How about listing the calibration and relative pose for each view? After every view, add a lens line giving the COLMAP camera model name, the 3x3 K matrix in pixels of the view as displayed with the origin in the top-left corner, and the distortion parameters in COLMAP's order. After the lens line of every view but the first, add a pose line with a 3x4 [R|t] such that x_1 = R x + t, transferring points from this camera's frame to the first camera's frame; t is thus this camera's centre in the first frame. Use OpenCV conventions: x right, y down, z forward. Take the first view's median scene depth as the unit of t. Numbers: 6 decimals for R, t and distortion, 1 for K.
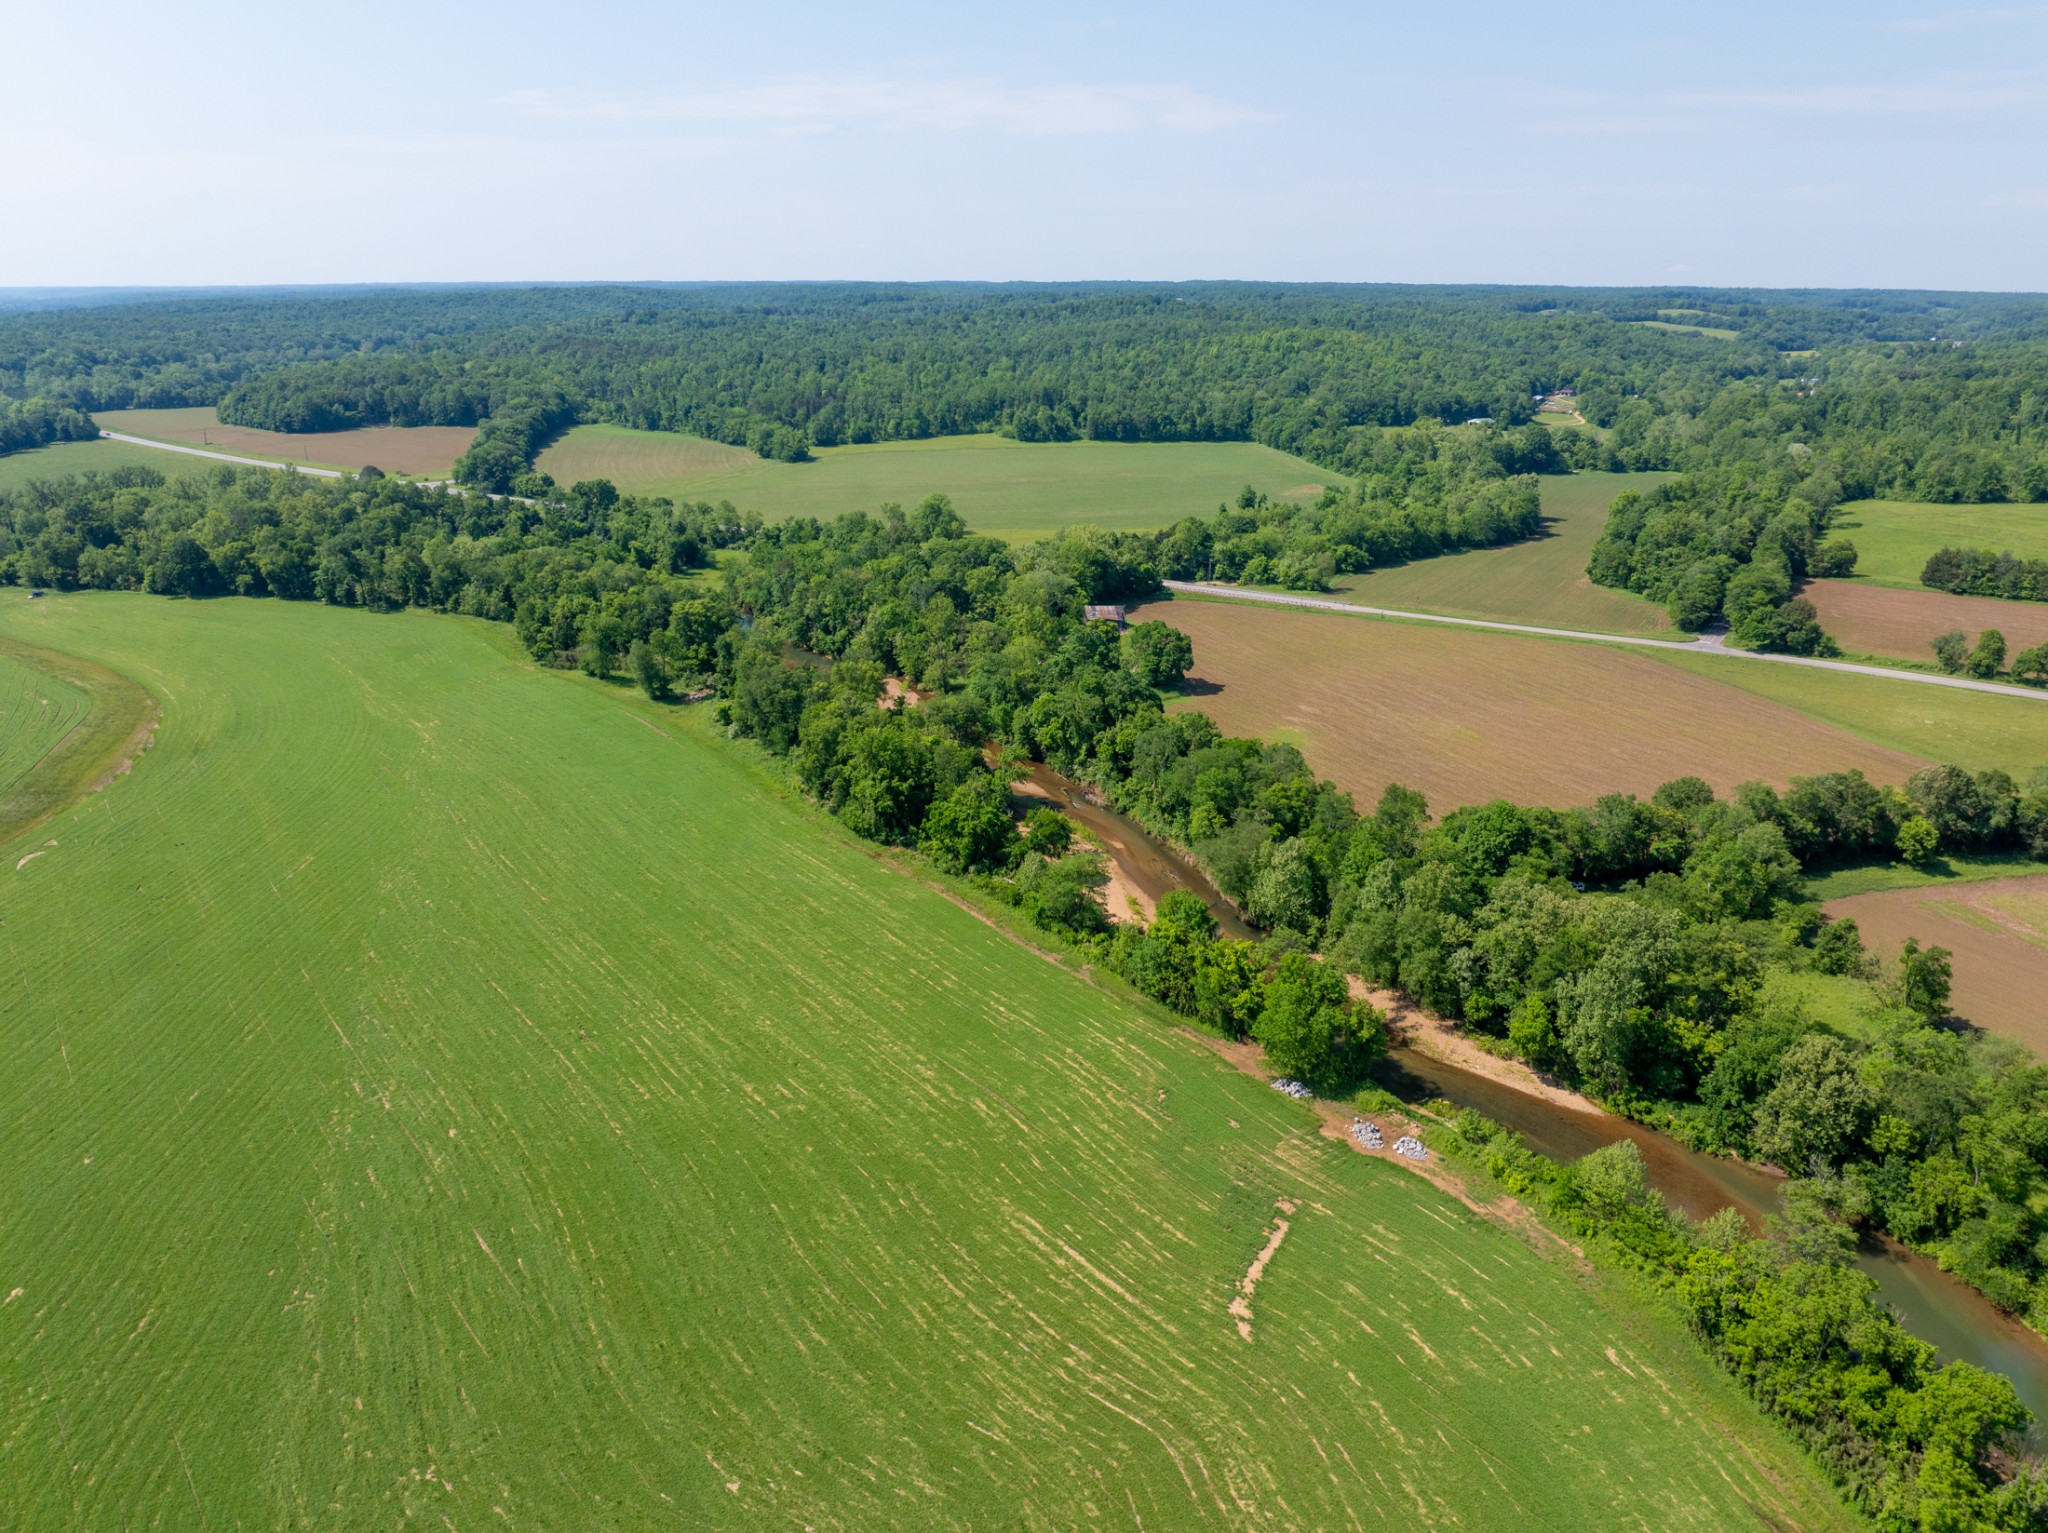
lens RADIAL K [[1442.9, 0, 1033.6], [0, 1442.9, 759.0], [0, 0, 1]] dist [-0.045748, 0.014166]
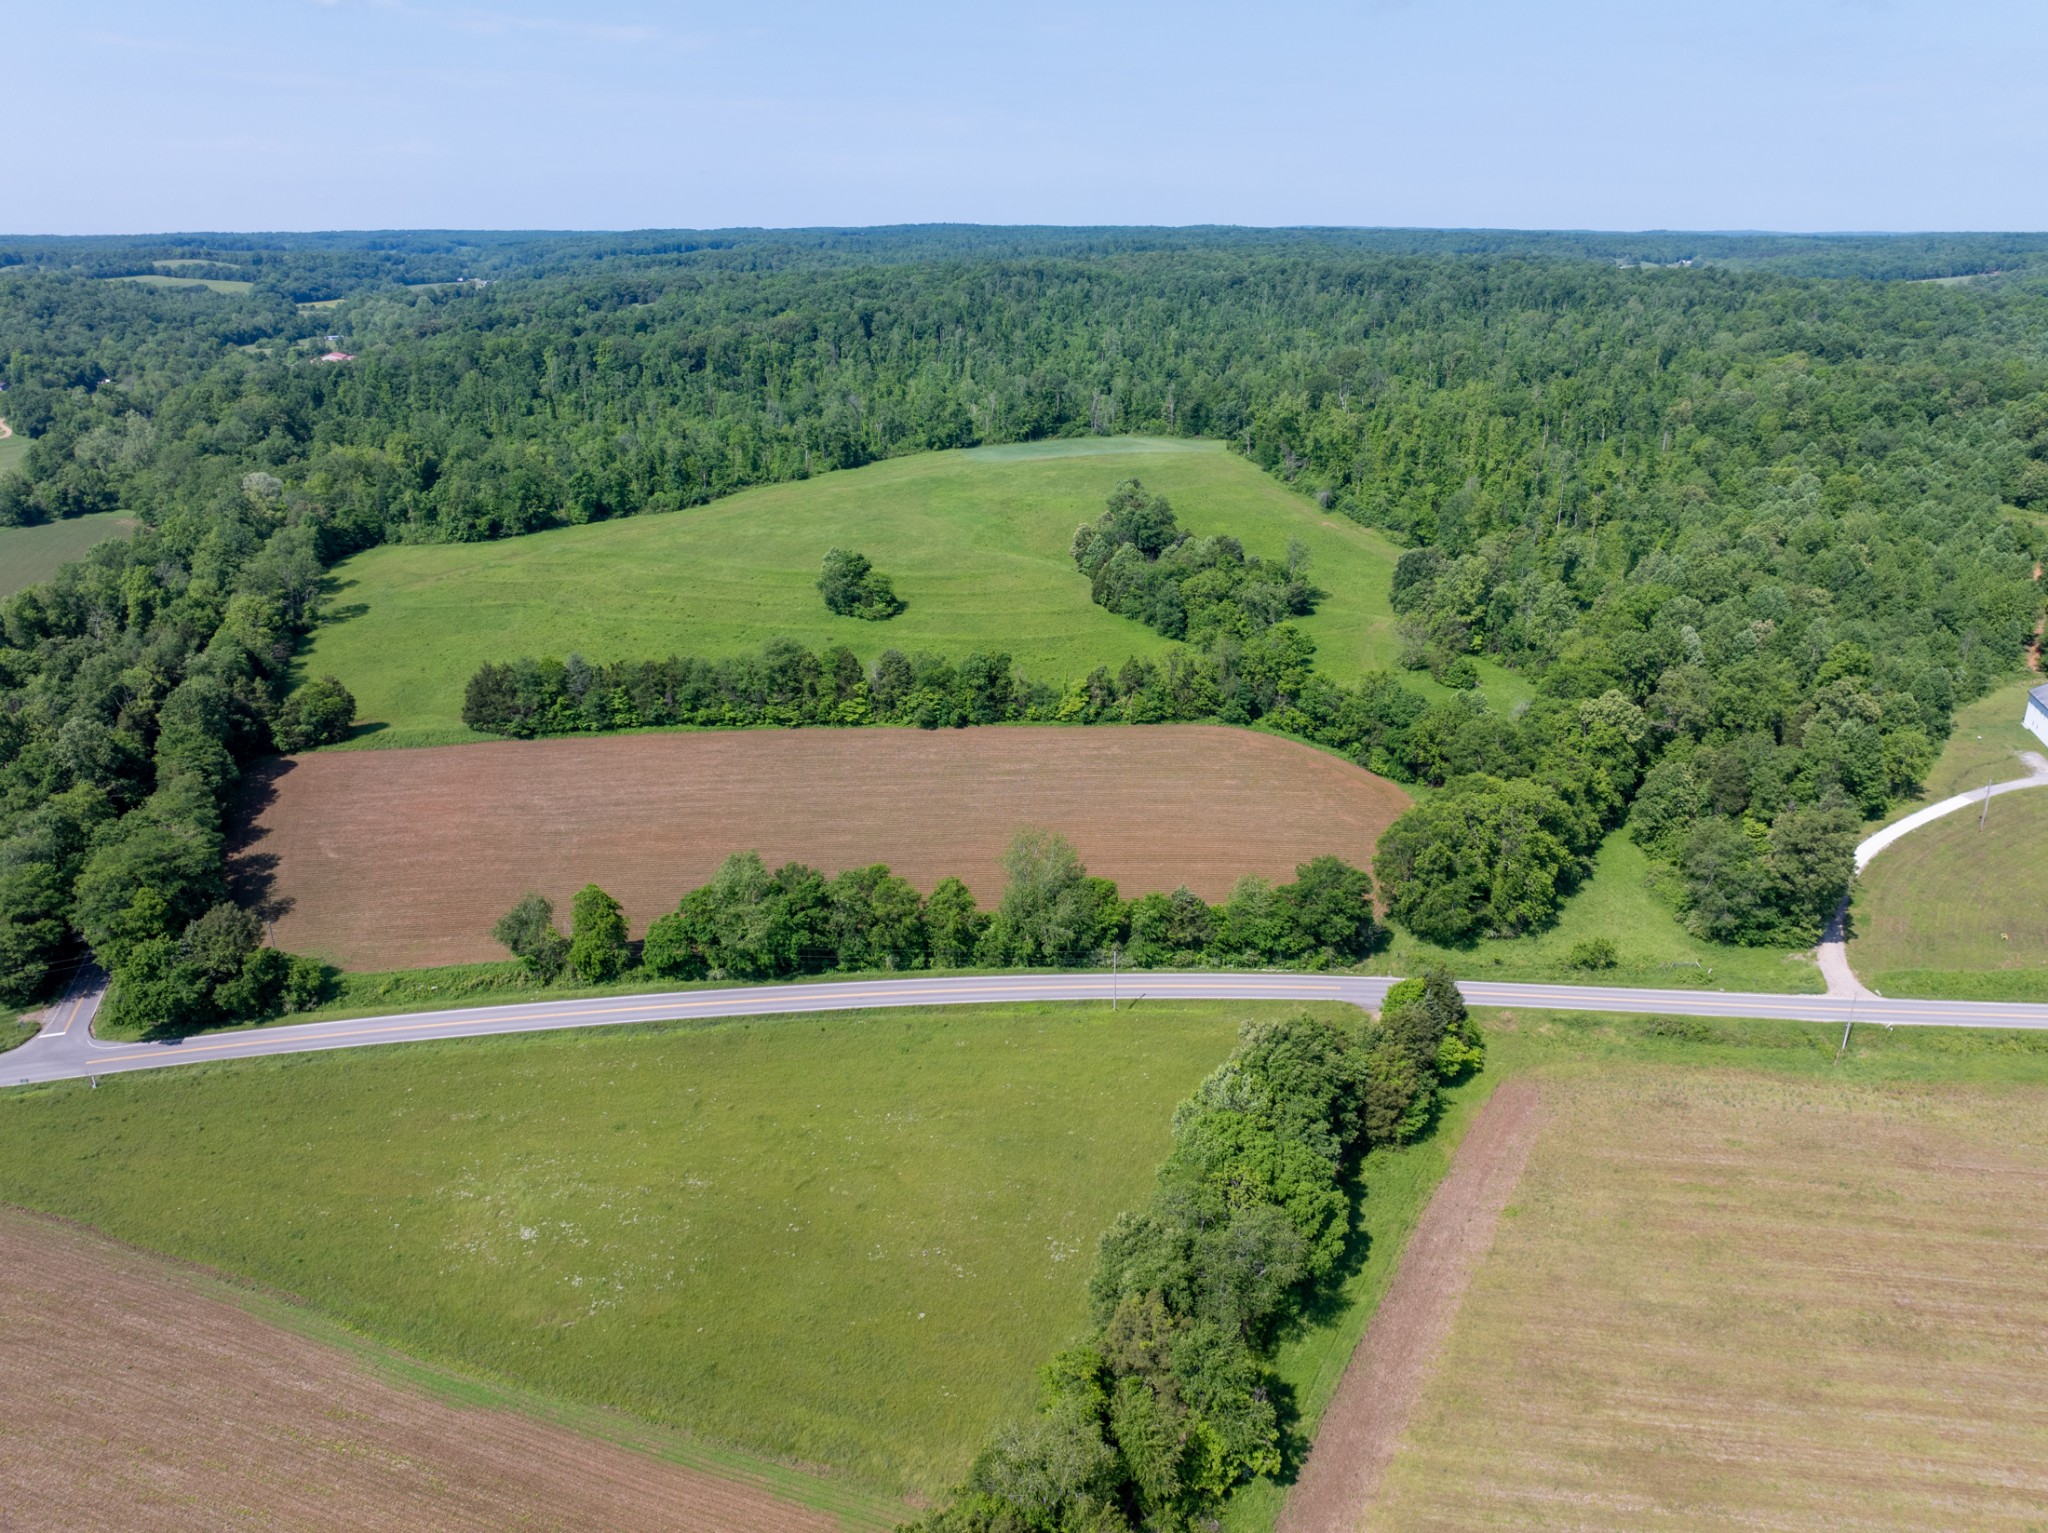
lens RADIAL K [[1442.9, 0, 1027.4], [0, 1442.9, 763.8], [0, 0, 1]] dist [-0.045748, 0.014166]
pose [[0.621726, -0.275973, 0.733005, 0.282466], [0.247516, 0.957137, 0.150418, -0.122267], [-0.743097, 0.087911, 0.663384, 0.370388]]
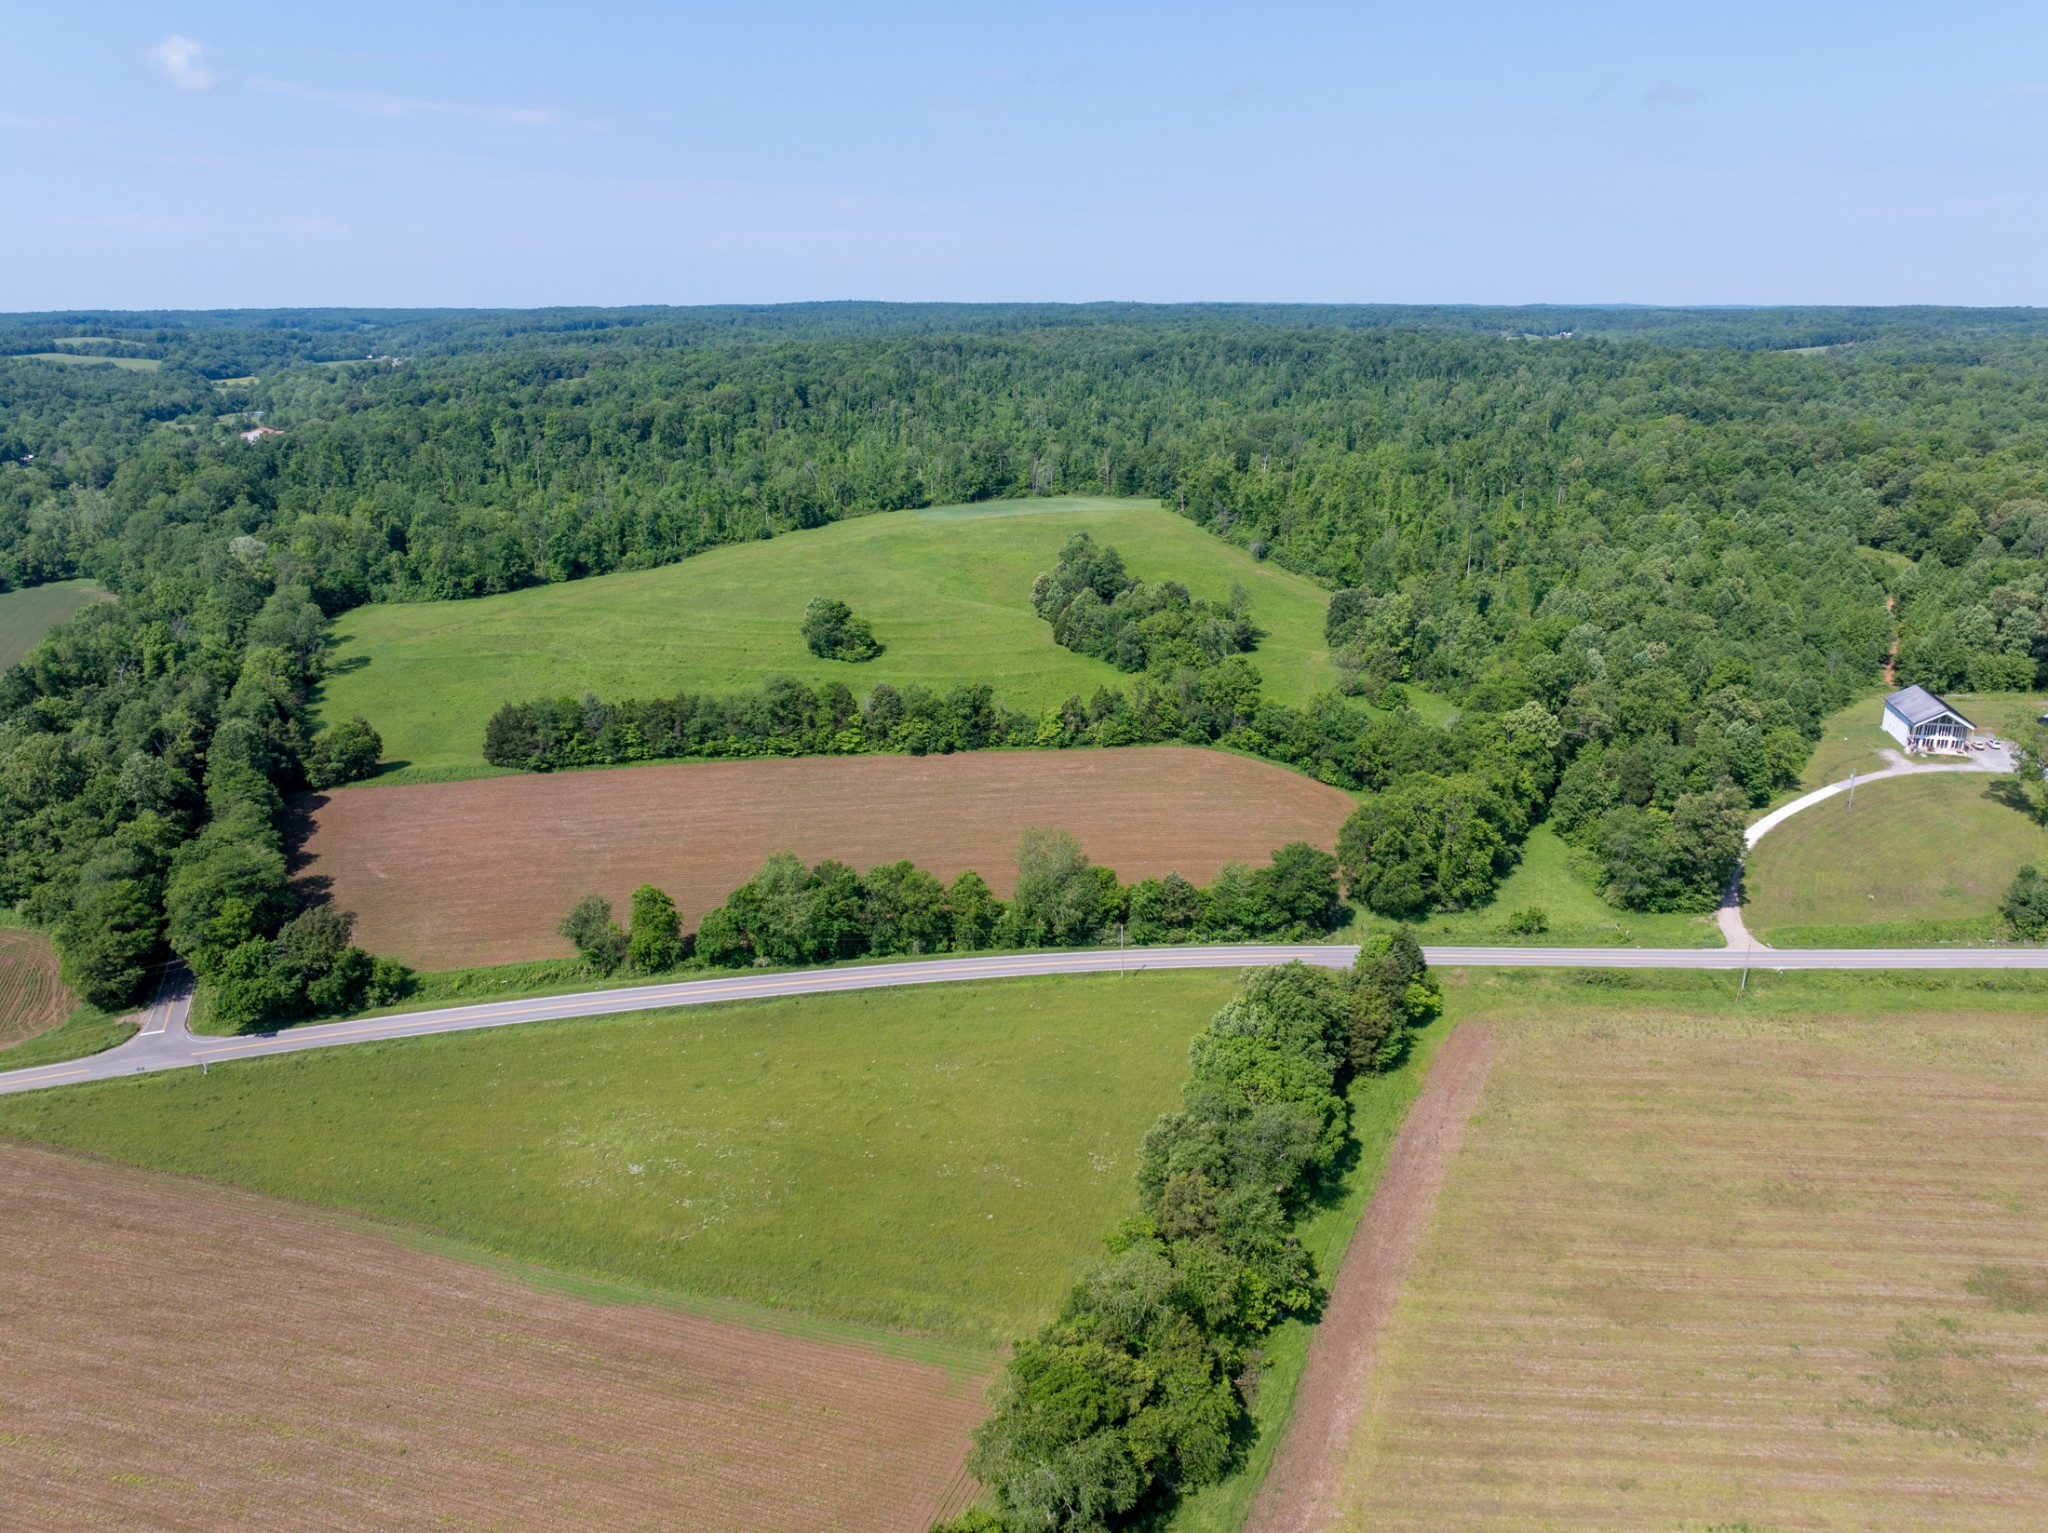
lens RADIAL K [[1442.9, 0, 1027.5], [0, 1442.9, 767.5], [0, 0, 1]] dist [-0.045748, 0.014166]
pose [[0.568361, -0.254824, 0.782324, 0.223265], [0.260917, 0.957576, 0.122351, -0.118798], [-0.780313, 0.134582, 0.610737, 0.360472]]
